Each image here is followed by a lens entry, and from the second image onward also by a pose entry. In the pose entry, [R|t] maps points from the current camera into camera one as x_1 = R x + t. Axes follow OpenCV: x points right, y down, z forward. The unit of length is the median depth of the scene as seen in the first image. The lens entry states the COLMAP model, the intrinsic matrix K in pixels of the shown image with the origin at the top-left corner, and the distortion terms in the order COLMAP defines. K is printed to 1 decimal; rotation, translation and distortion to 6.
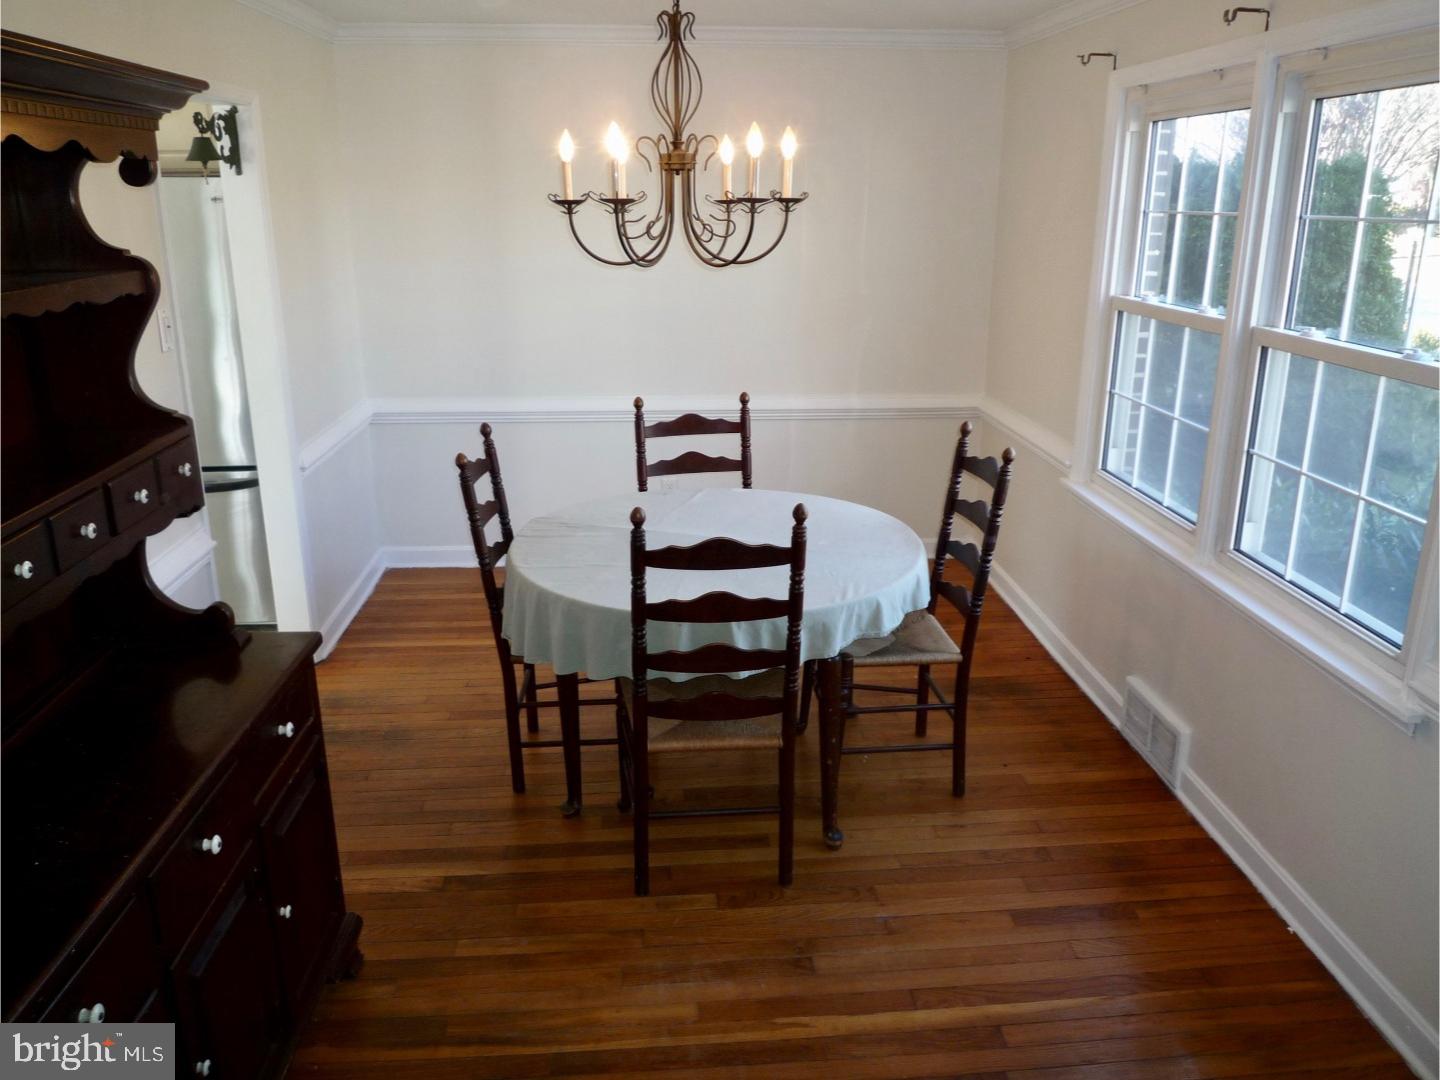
lens RADIAL K [[1080.7, 0, 723.0], [0, 1080.7, 541.0], [0, 0, 1]] dist [-0.010840, 0.000490]
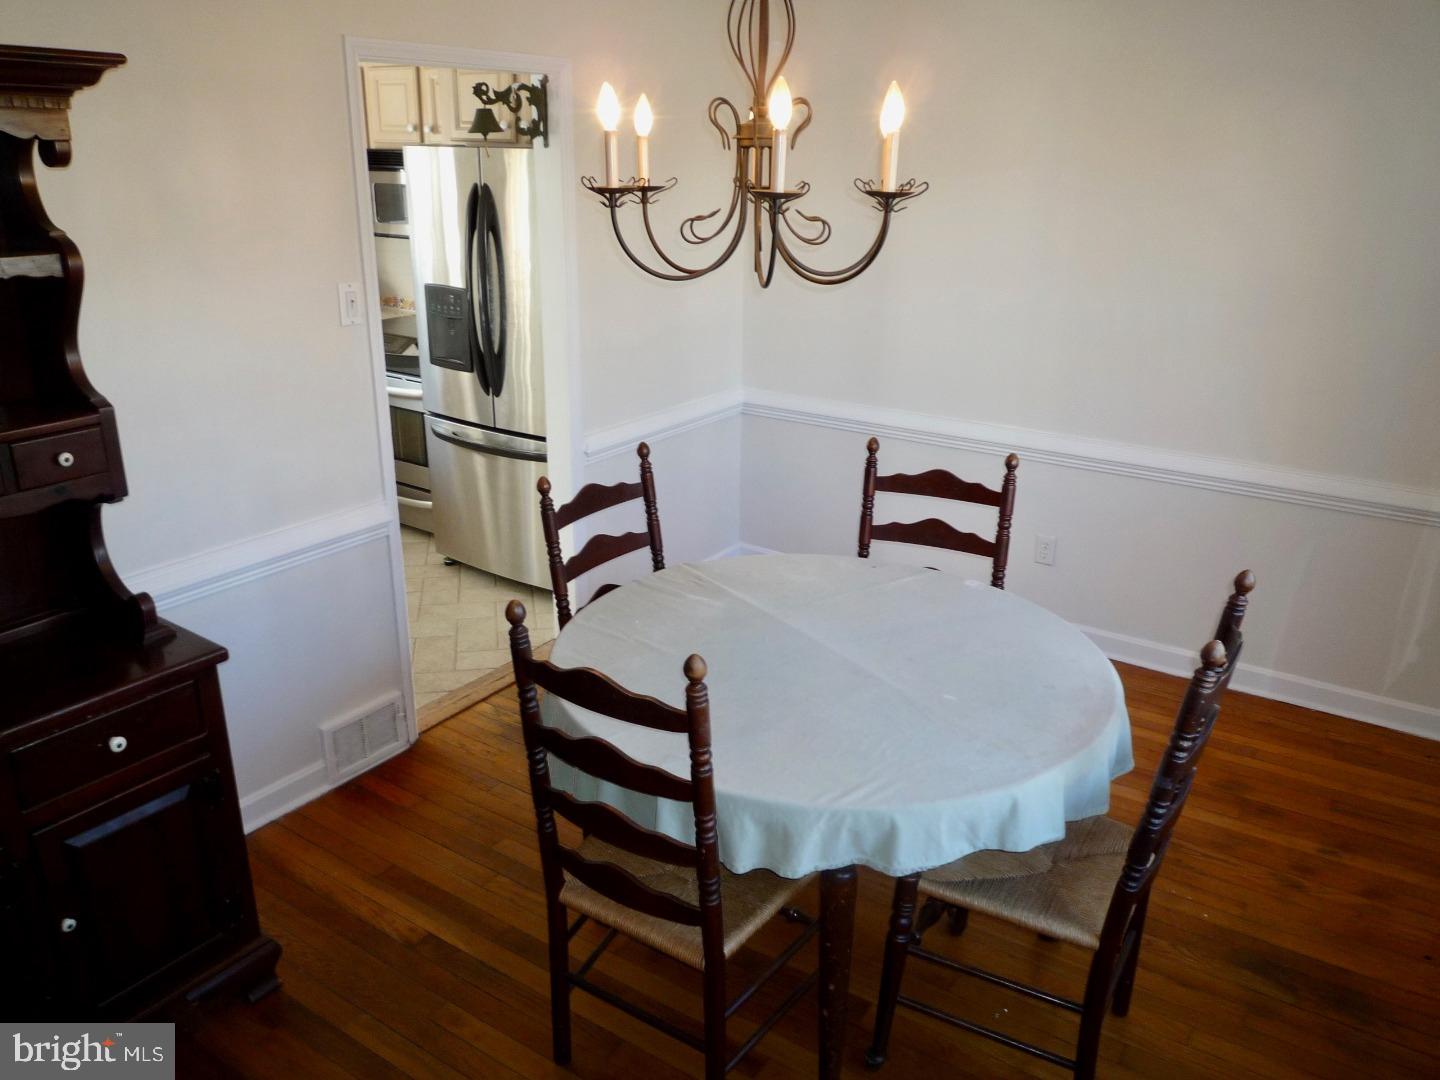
lens RADIAL K [[1080.7, 0, 720.5], [0, 1080.7, 541.7], [0, 0, 1]] dist [-0.010840, 0.000490]
pose [[0.789221, 0.215589, -0.575023, 0.335517], [-0.198610, 0.975638, 0.093194, -0.124212], [0.581106, 0.040655, 0.812812, 0.342198]]
